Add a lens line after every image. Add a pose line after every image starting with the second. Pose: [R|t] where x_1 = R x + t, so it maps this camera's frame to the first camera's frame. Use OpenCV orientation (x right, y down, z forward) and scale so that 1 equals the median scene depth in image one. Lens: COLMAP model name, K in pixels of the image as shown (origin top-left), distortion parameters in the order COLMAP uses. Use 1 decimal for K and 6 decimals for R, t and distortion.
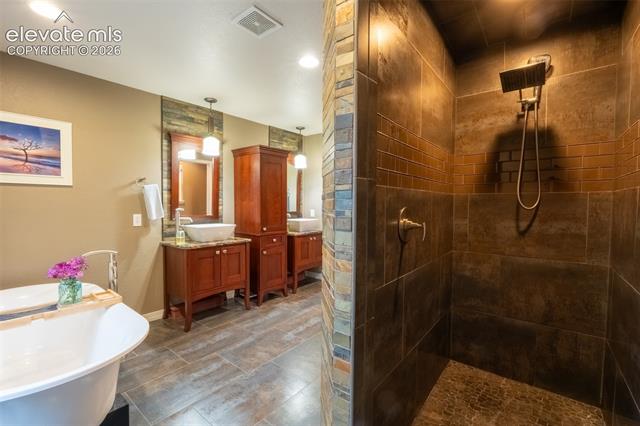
lens RADIAL K [[283.8, 0, 317.2], [0, 283.8, 212.0], [0, 0, 1]] dist [-0.003245, -0.000358]
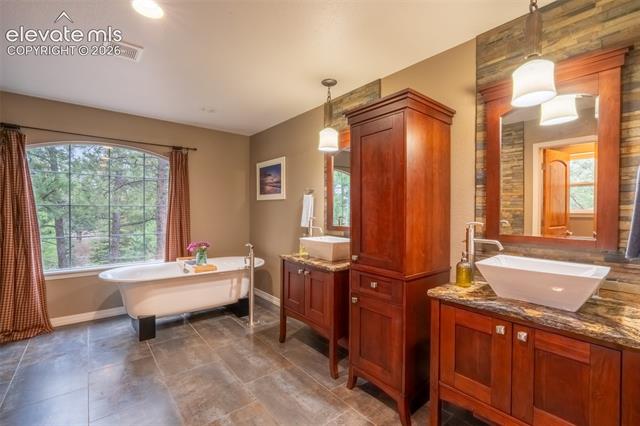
lens RADIAL K [[283.8, 0, 317.2], [0, 283.8, 212.6], [0, 0, 1]] dist [-0.003245, -0.000358]
pose [[-0.207851, 0.001184, -0.978160, 0.473077], [-0.036319, 0.999300, 0.008927, -0.038441], [0.977486, 0.037381, -0.207663, 1.306518]]
